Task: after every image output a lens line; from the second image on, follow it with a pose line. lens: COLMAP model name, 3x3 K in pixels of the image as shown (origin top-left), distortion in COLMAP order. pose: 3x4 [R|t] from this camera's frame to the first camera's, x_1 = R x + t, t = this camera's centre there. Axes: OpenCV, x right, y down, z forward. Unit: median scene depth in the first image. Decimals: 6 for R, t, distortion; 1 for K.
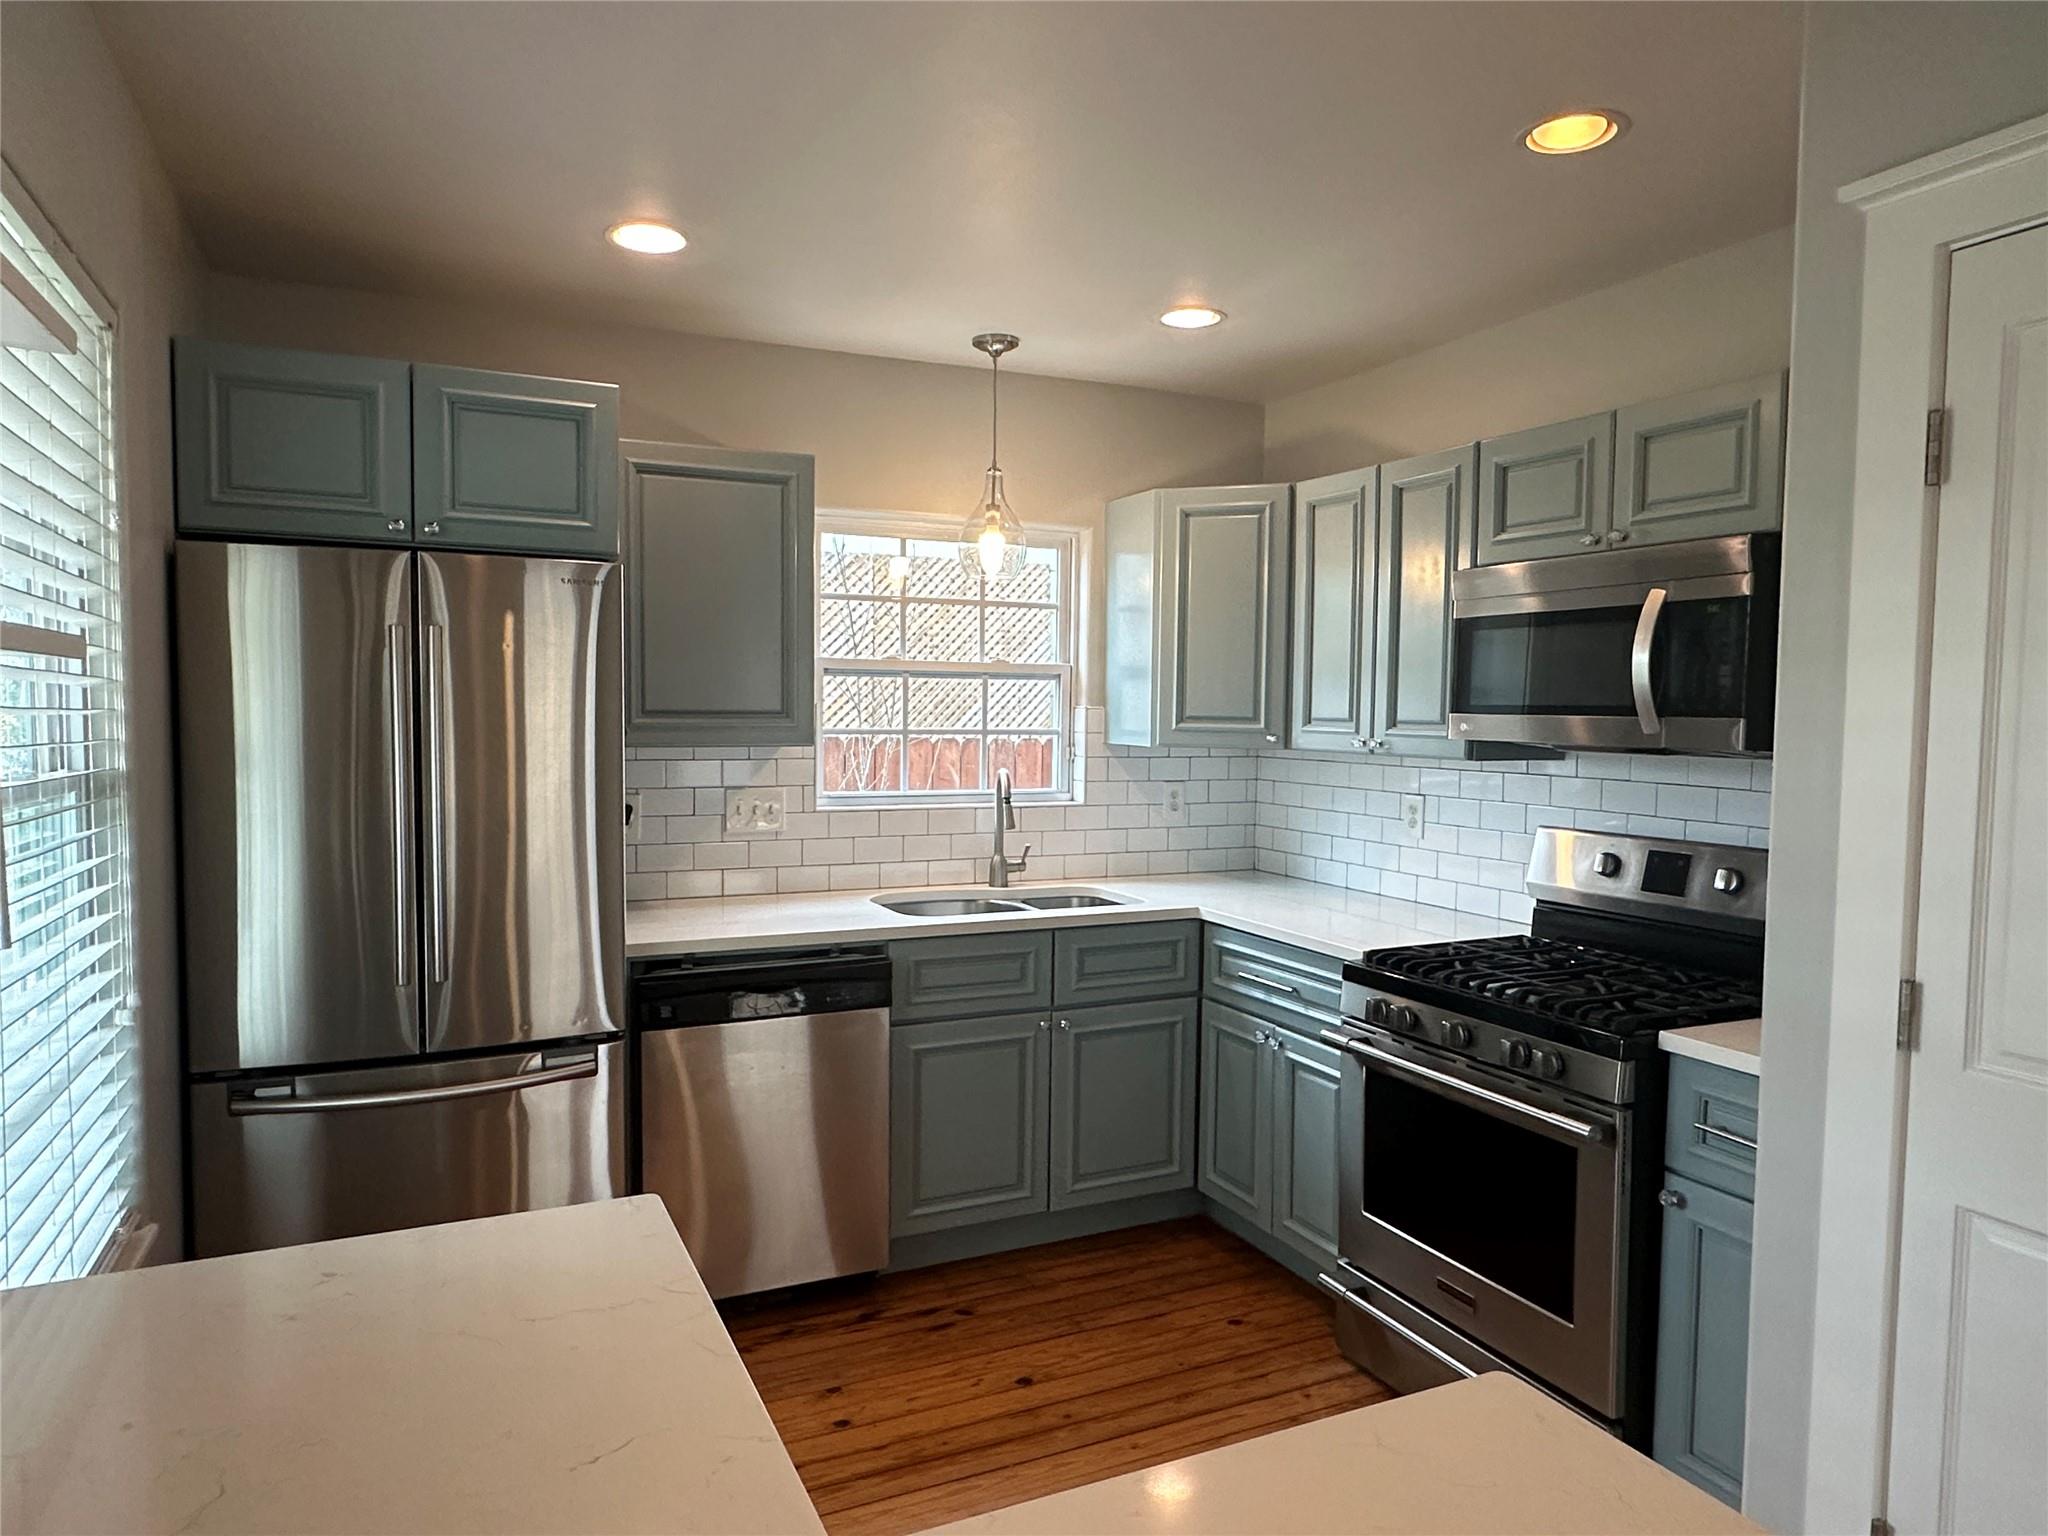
lens RADIAL K [[1289.3, 0, 1023.9], [0, 1289.3, 783.4], [0, 0, 1]] dist [-0.004444, 0.001961]
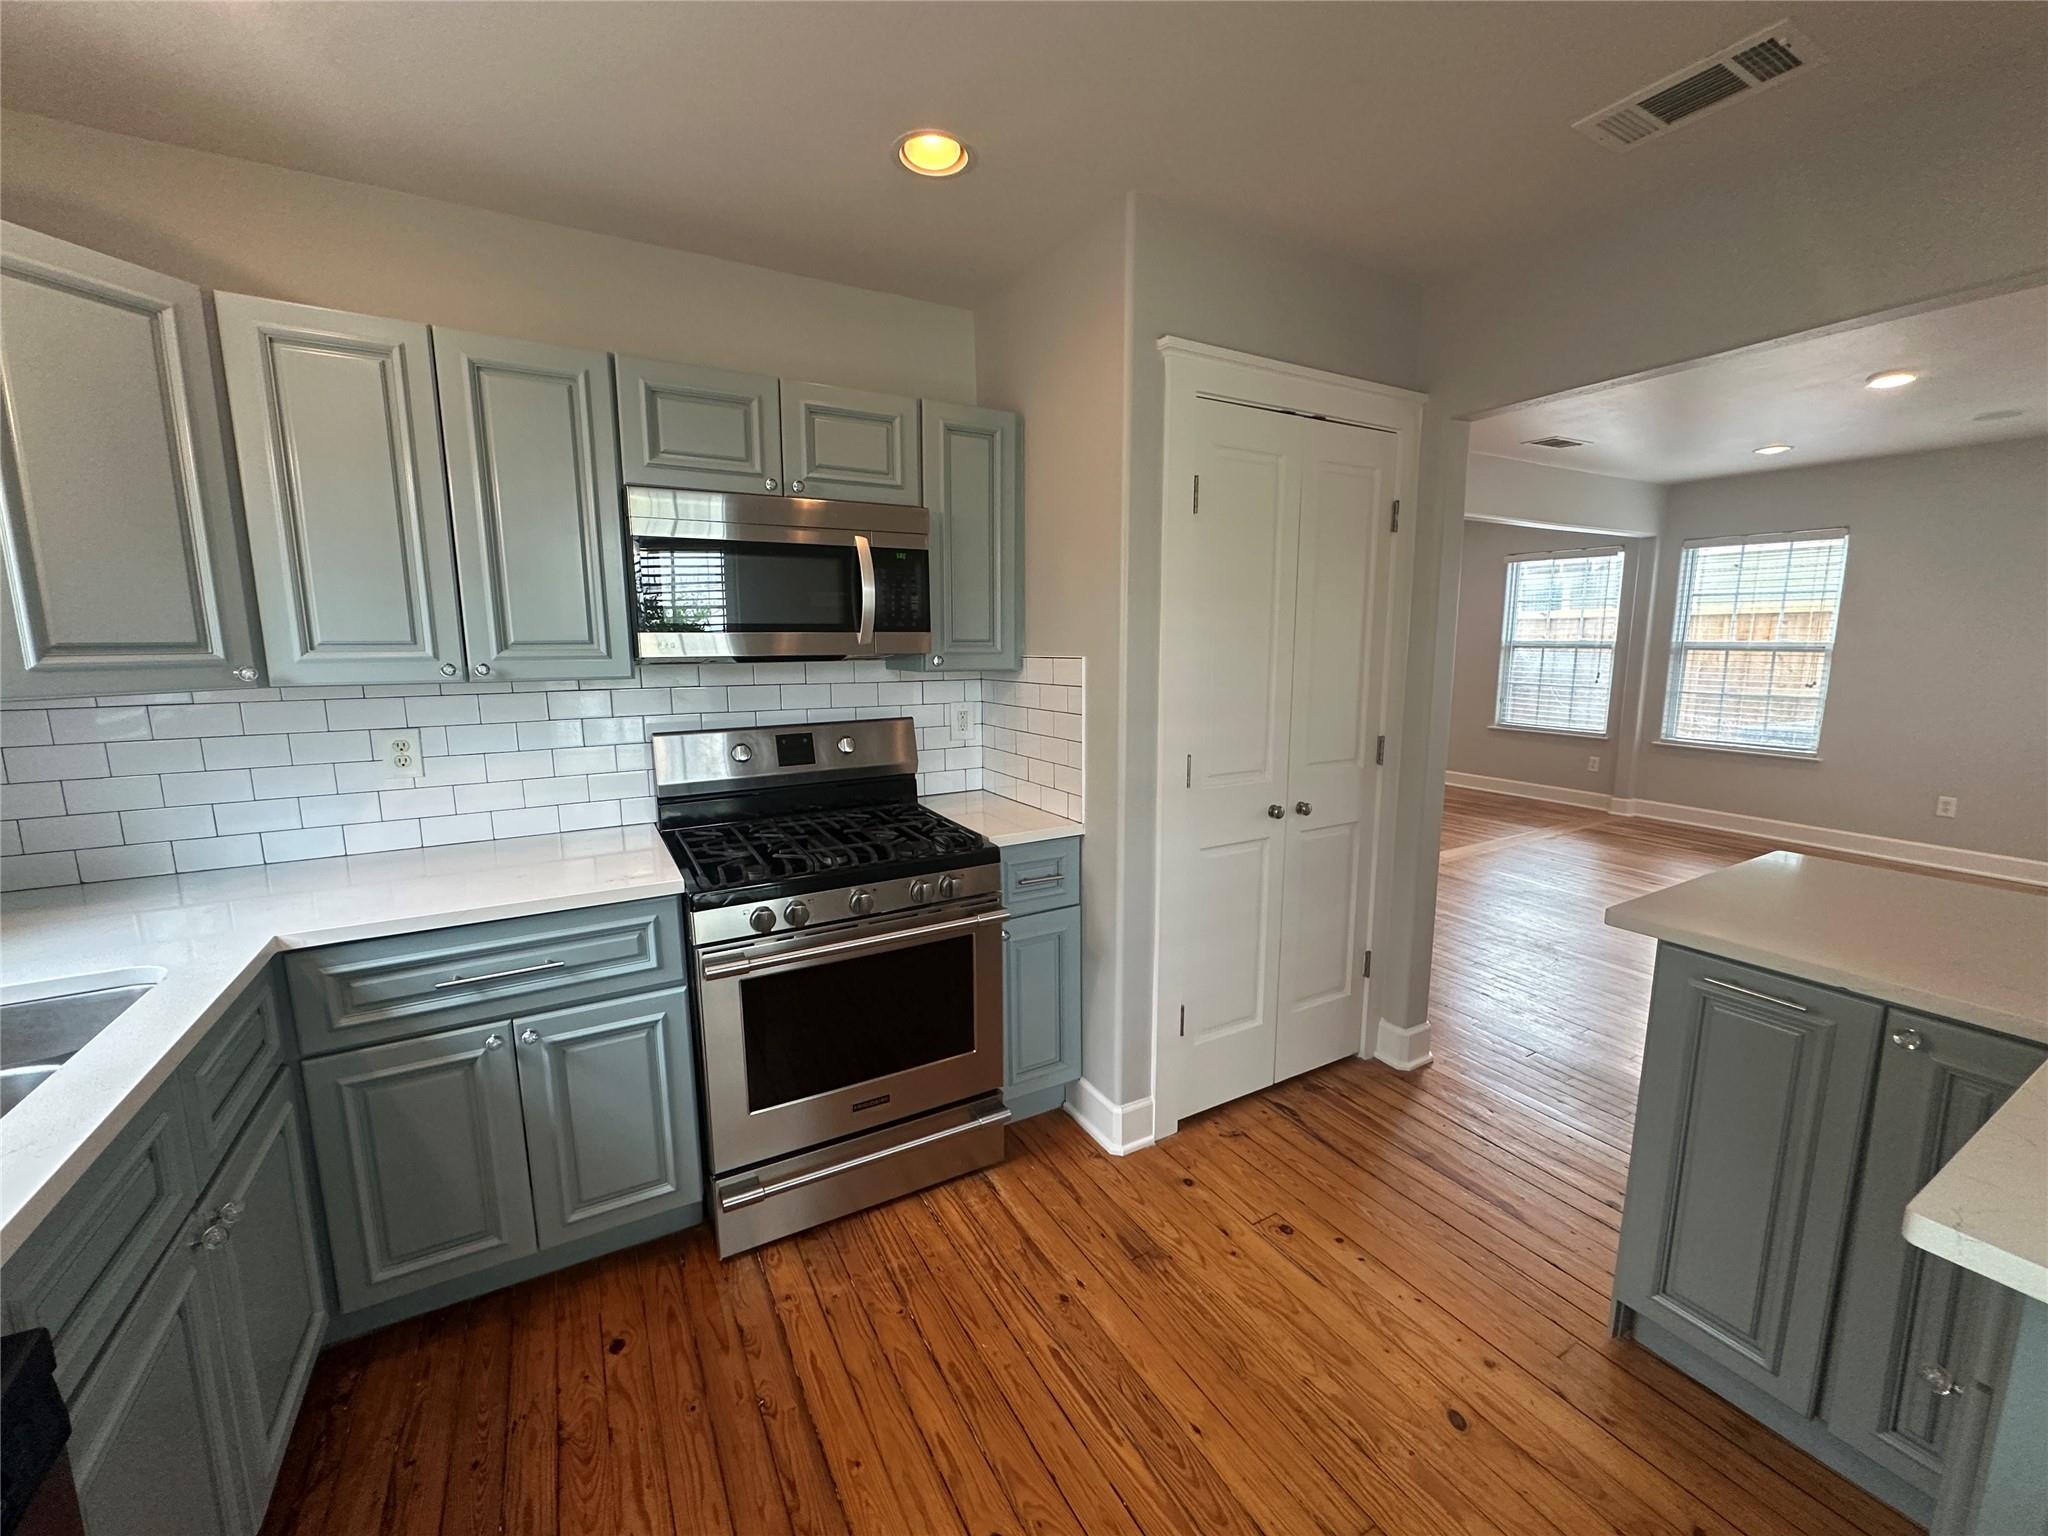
lens RADIAL K [[816.7, 0, 1024.0], [0, 816.7, 768.0], [0, 0, 1]] dist [-0.004610, -0.000331]
pose [[-0.078265, -0.169621, 0.982397, -0.349519], [0.063989, 0.982533, 0.174742, -0.043781], [-0.994877, 0.076539, -0.066044, 0.781983]]
